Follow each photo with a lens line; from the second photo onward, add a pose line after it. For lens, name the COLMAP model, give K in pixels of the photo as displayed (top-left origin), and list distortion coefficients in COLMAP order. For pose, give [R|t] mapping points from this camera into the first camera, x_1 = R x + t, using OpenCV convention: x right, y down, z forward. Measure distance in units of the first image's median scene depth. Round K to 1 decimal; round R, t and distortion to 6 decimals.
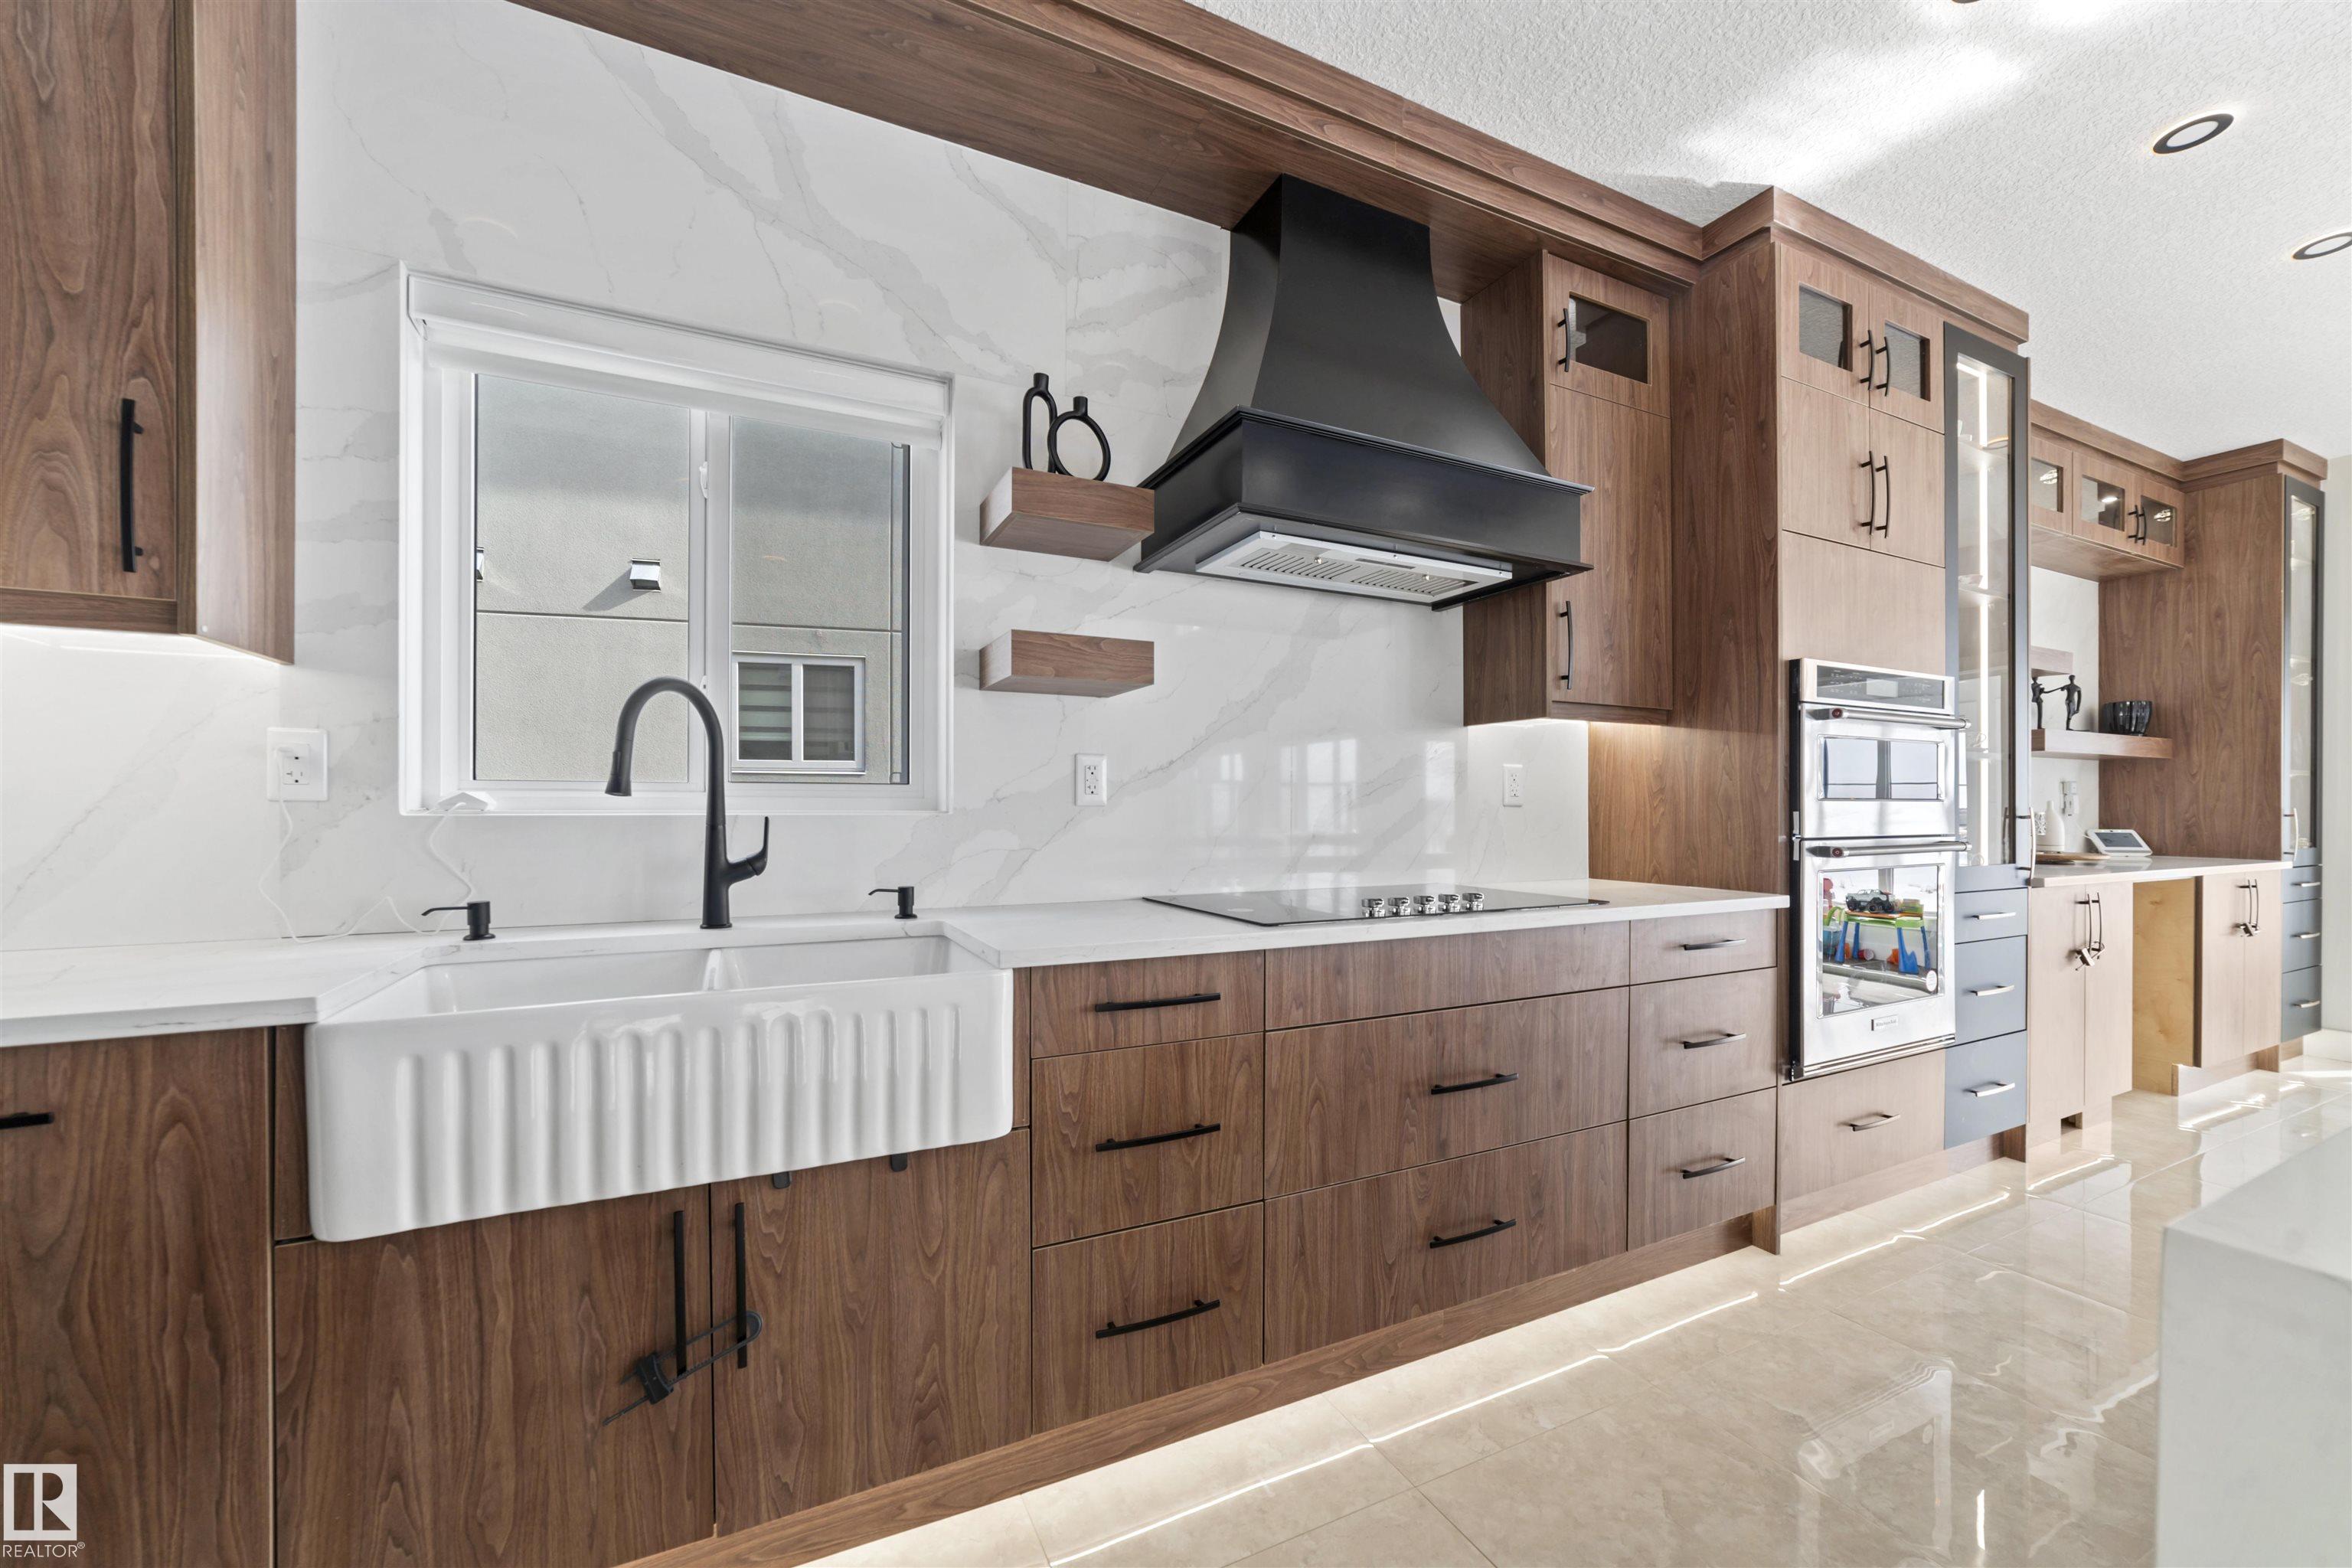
lens RADIAL K [[922.5, 0, 1187.2], [0, 922.5, 810.4], [0, 0, 1]] dist [-0.031153, 0.011427]
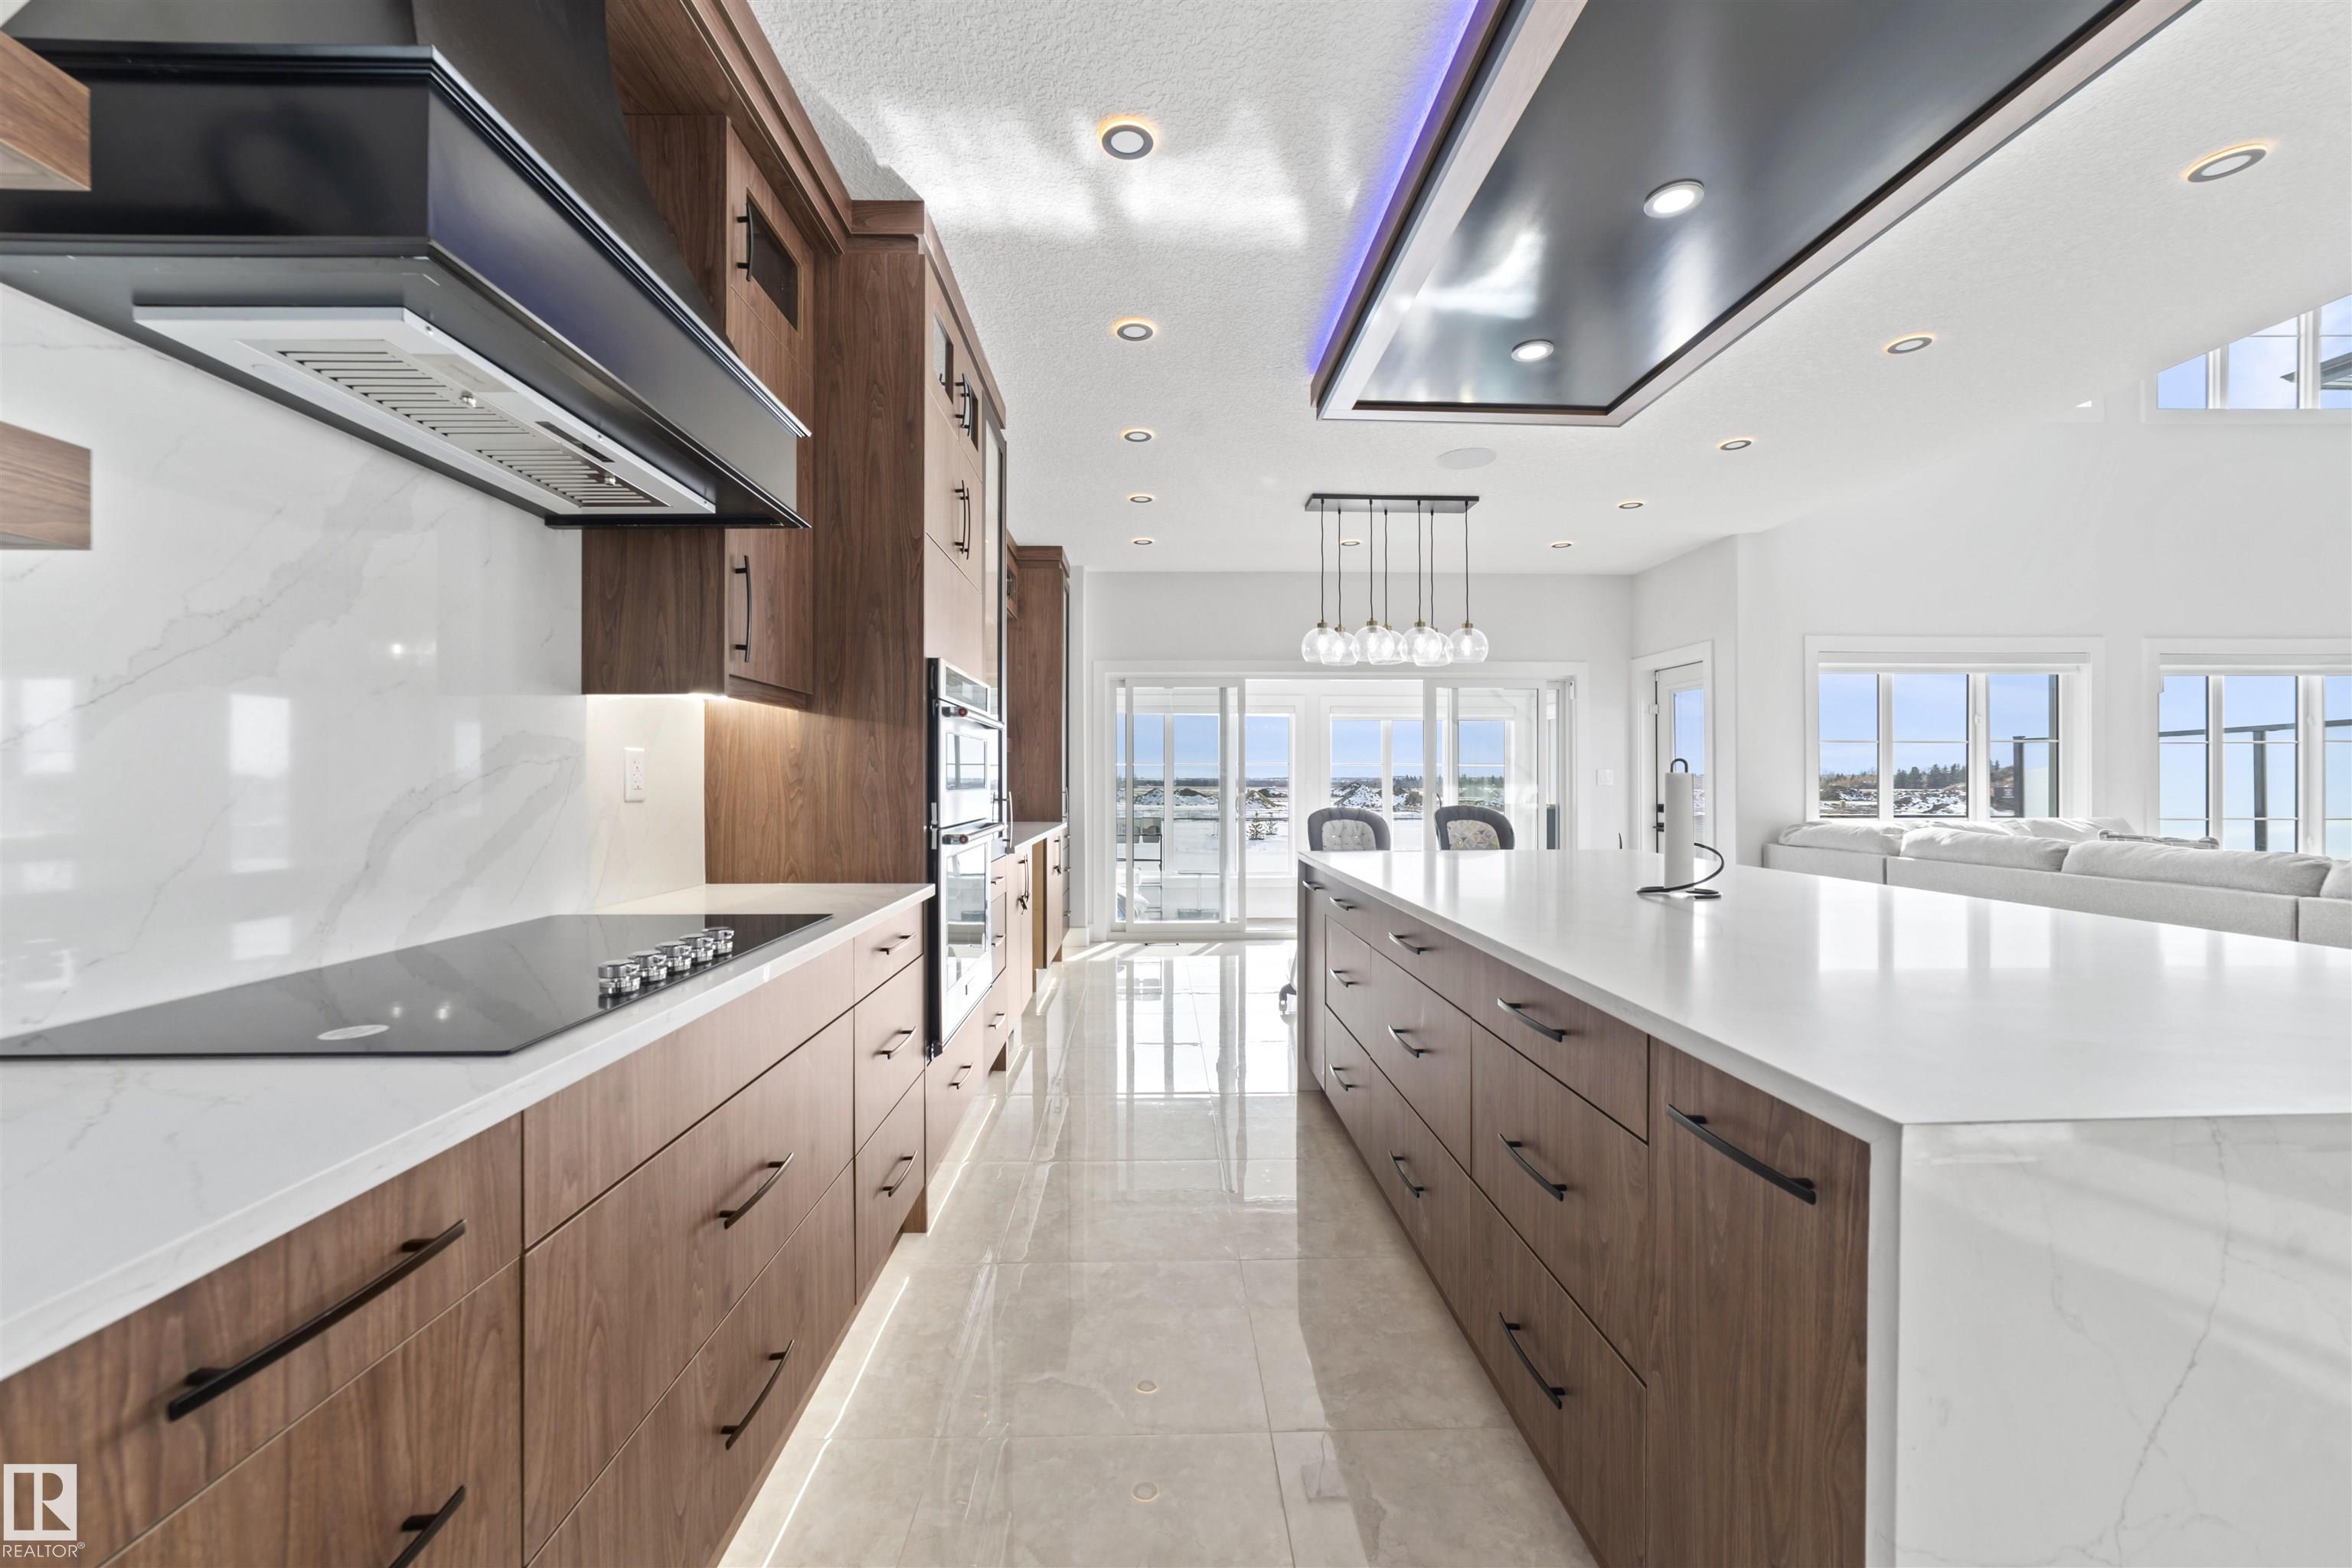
lens RADIAL K [[905.7, 0, 1177.2], [0, 905.7, 773.7], [0, 0, 1]] dist [-0.028408, 0.010181]
pose [[0.419496, 0.003568, 0.907750, -0.181822], [0.006079, 0.999959, -0.006740, -0.026208], [-0.907737, 0.008345, 0.419457, 0.347743]]
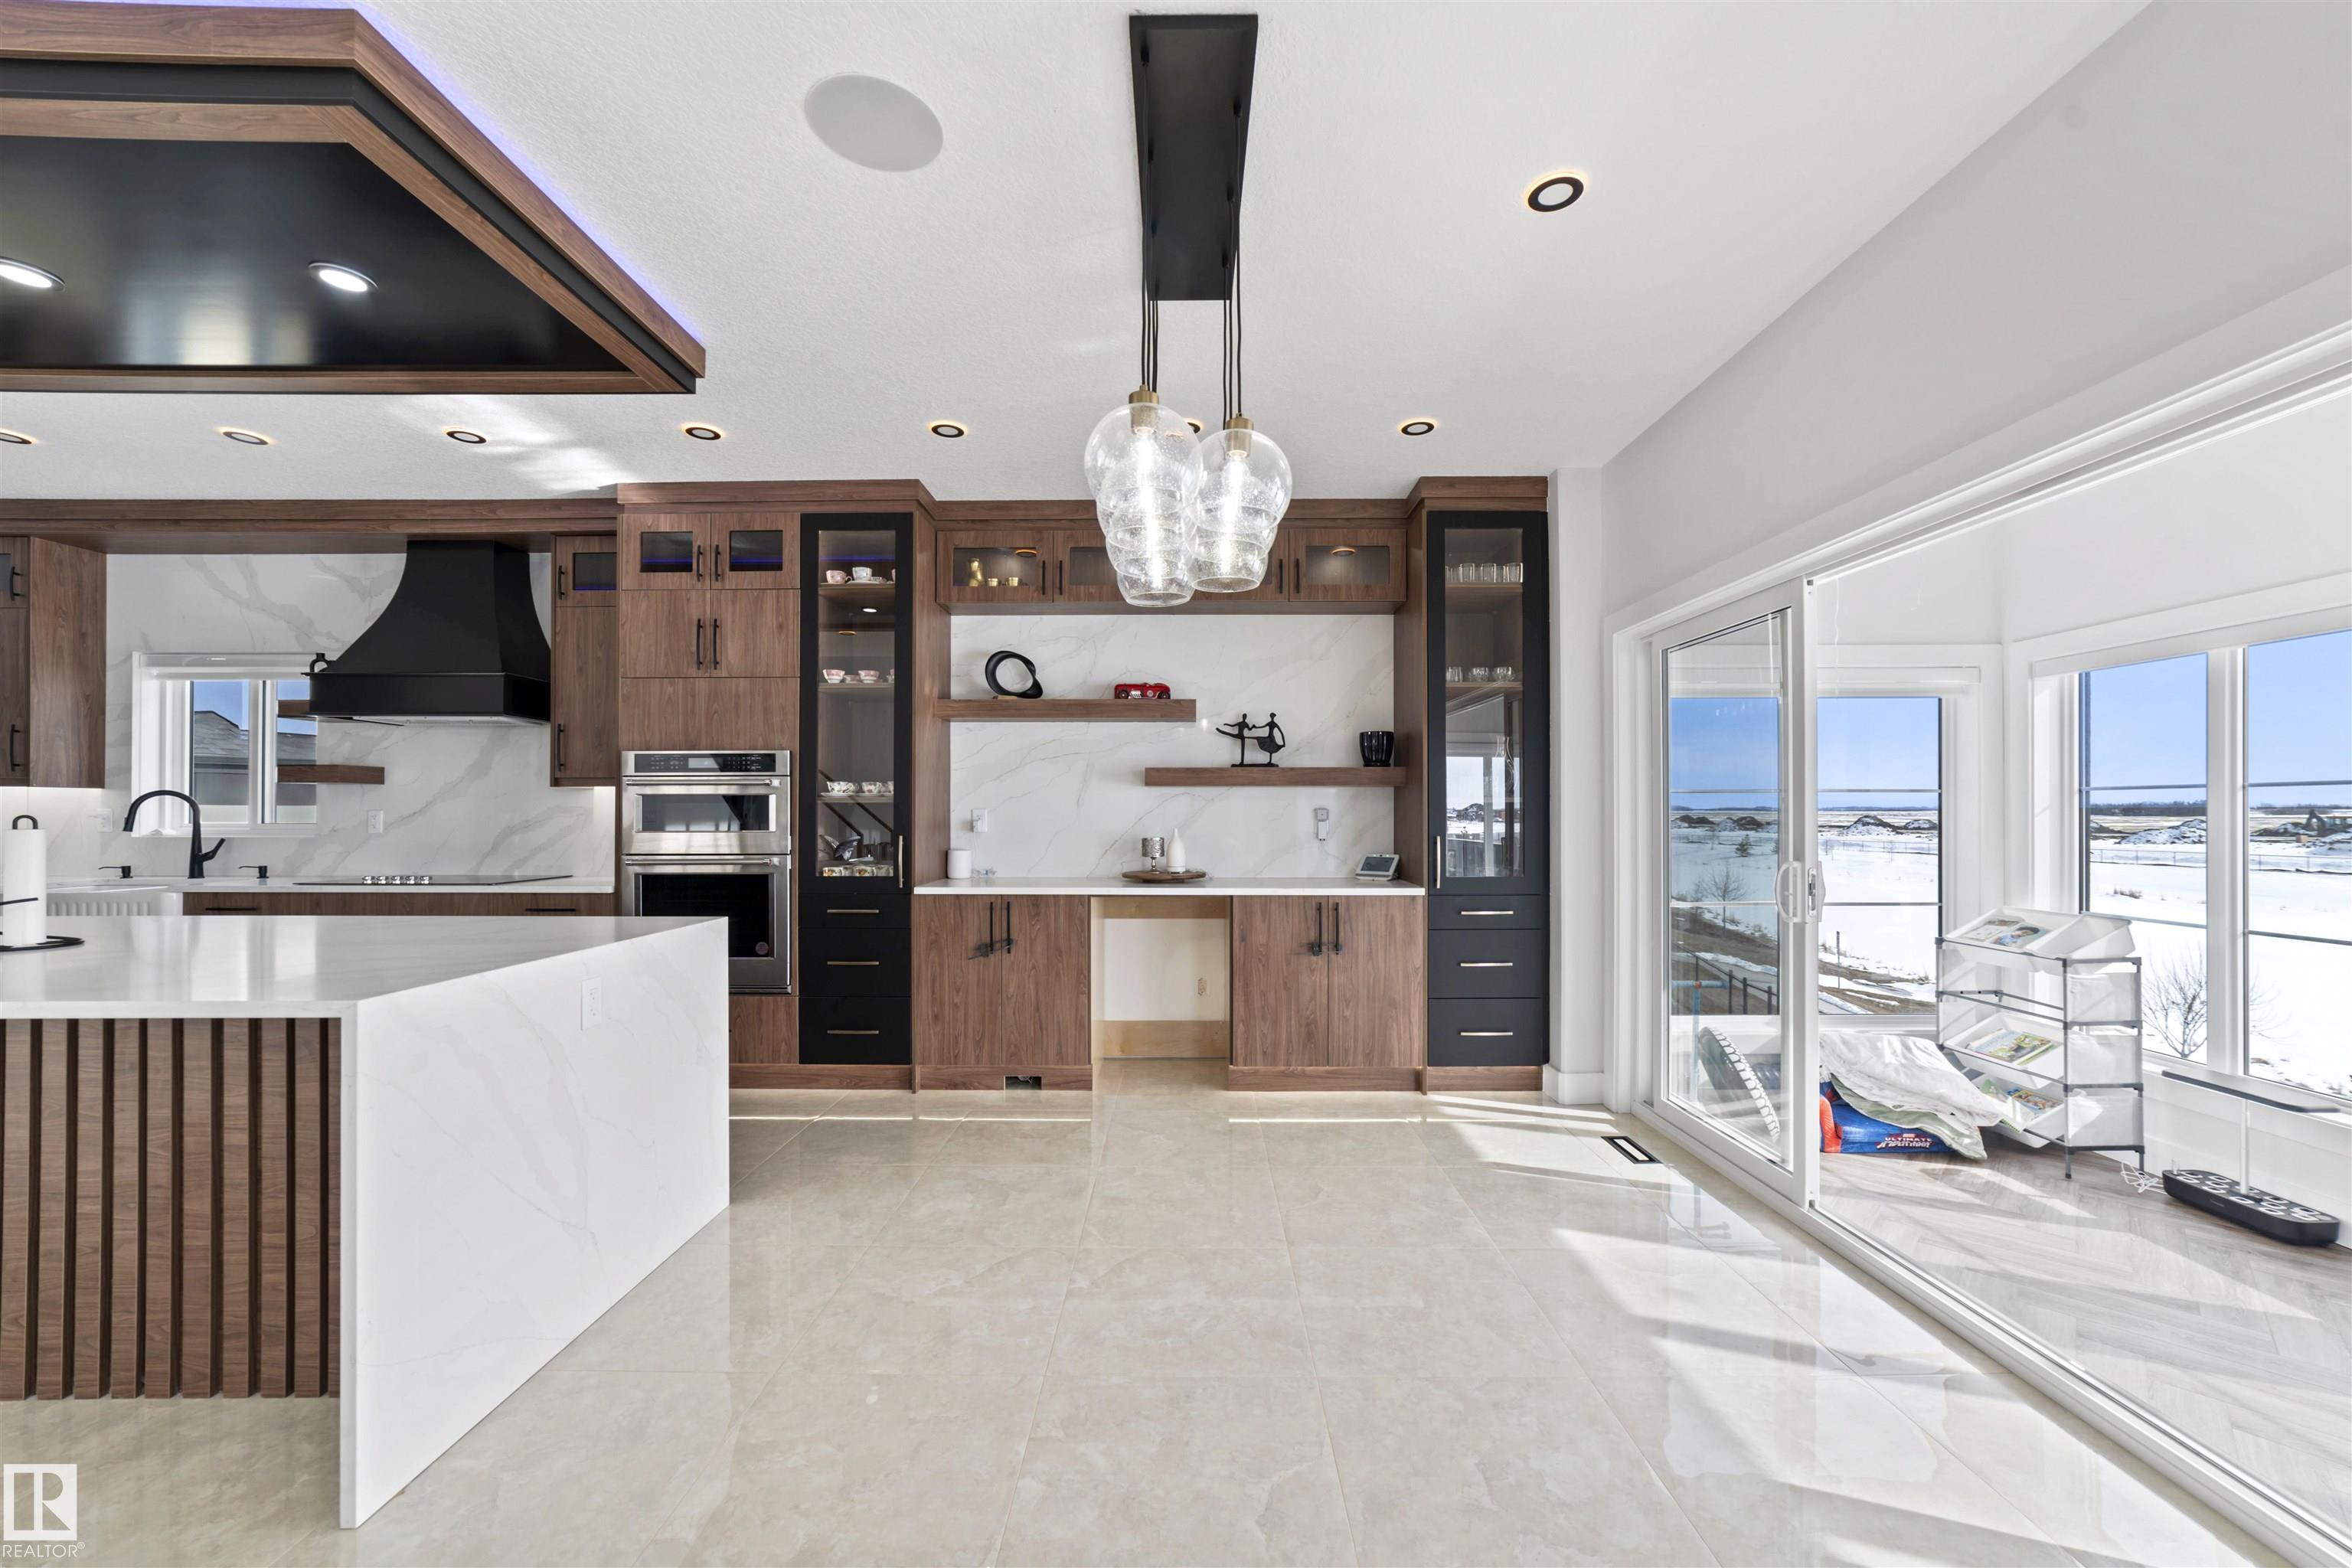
lens RADIAL K [[922.5, 0, 1187.2], [0, 922.5, 810.4], [0, 0, 1]] dist [-0.031153, 0.011427]
pose [[0.895222, -0.002464, -0.445613, 2.749649], [-0.000544, 0.999978, -0.006623, -0.048516], [0.445619, 0.006171, 0.895201, -0.093521]]
